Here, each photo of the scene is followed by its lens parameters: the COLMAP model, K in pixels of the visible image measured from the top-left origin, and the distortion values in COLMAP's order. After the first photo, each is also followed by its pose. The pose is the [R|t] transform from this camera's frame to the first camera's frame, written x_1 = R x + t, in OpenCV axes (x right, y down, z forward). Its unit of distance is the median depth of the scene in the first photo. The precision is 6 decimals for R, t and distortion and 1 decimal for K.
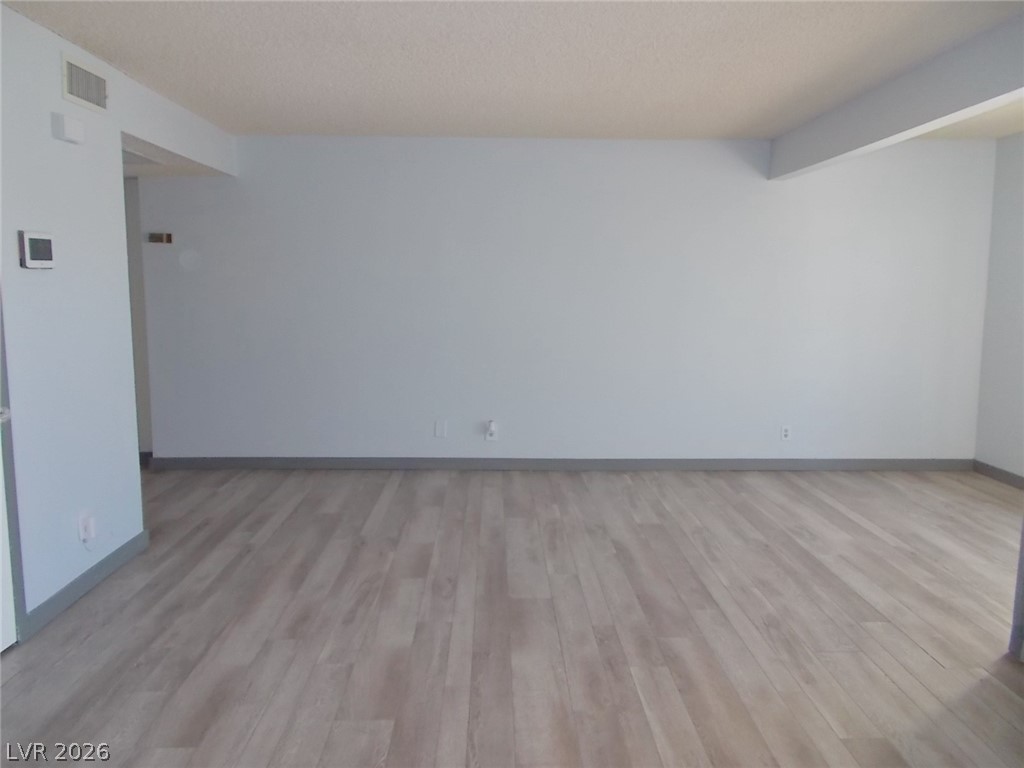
lens RADIAL K [[799.2, 0, 522.3], [0, 799.2, 384.3], [0, 0, 1]] dist [-0.007182, -0.005321]
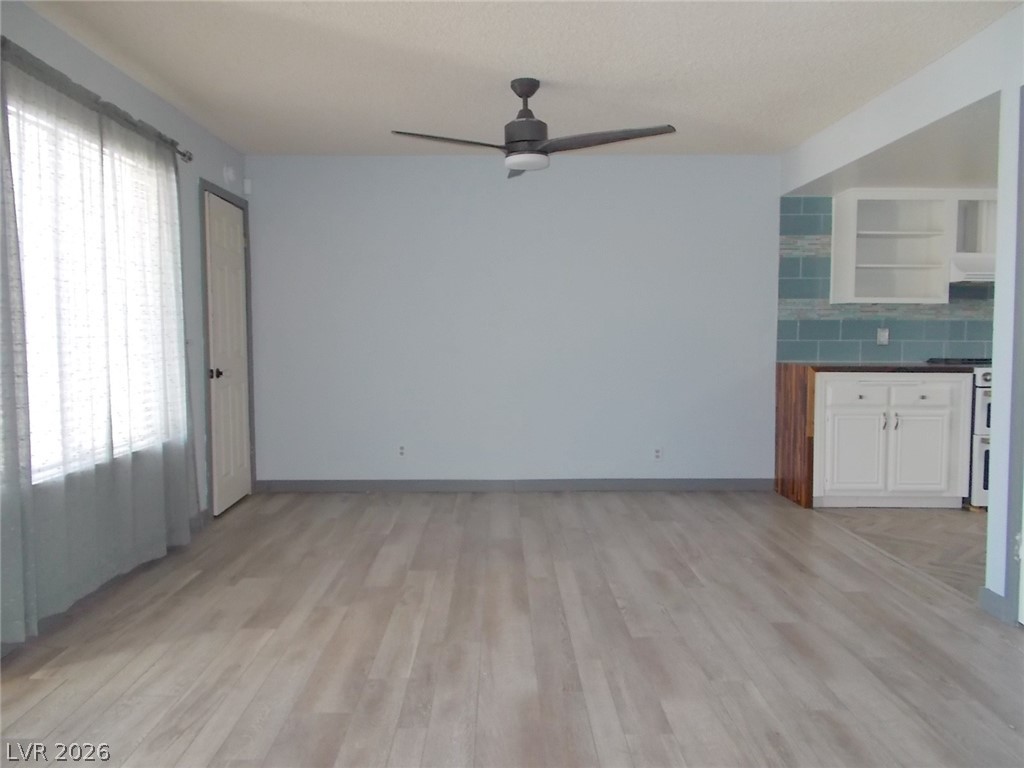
lens RADIAL K [[791.6, 0, 512.0], [0, 791.6, 384.0], [0, 0, 1]] dist [0.031911, -0.032356]
pose [[-0.999792, -0.003301, 0.020102, -0.002389], [0.000678, 0.980843, 0.194800, -0.156447], [-0.020360, 0.194774, -0.980637, 1.797352]]
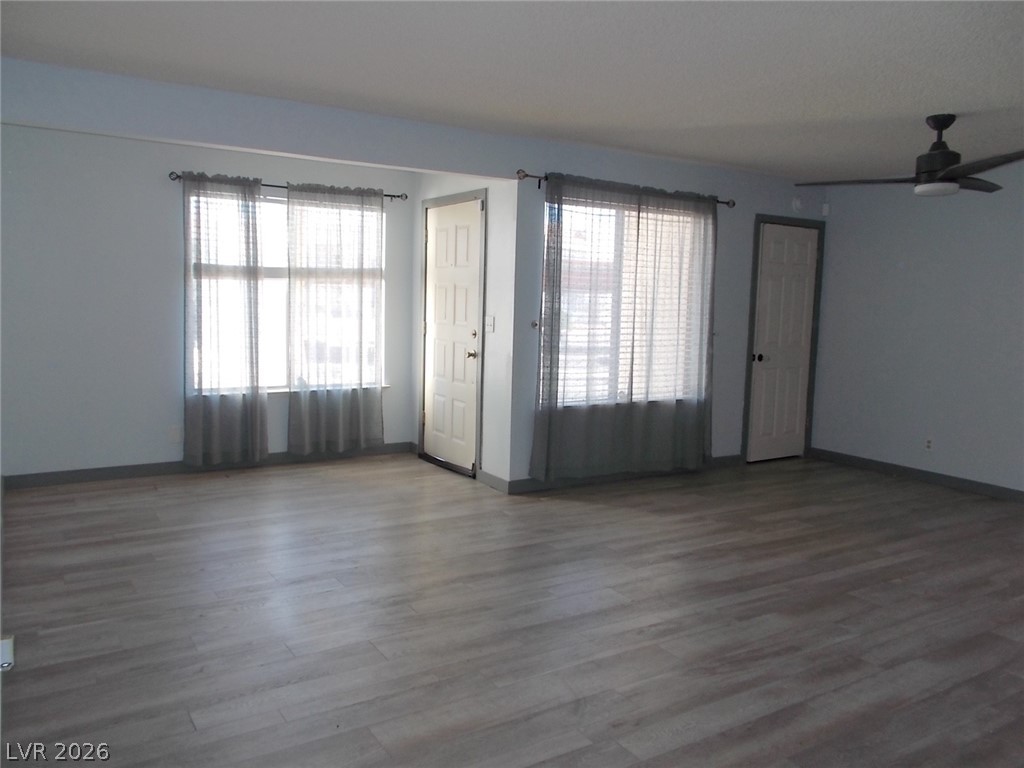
lens RADIAL K [[791.6, 0, 512.0], [0, 791.6, 384.0], [0, 0, 1]] dist [0.031911, -0.032356]
pose [[-0.513431, -0.112710, 0.850697, -0.904852], [0.076317, 0.981411, 0.176089, -0.228400], [-0.854730, 0.155332, -0.495286, 1.887807]]
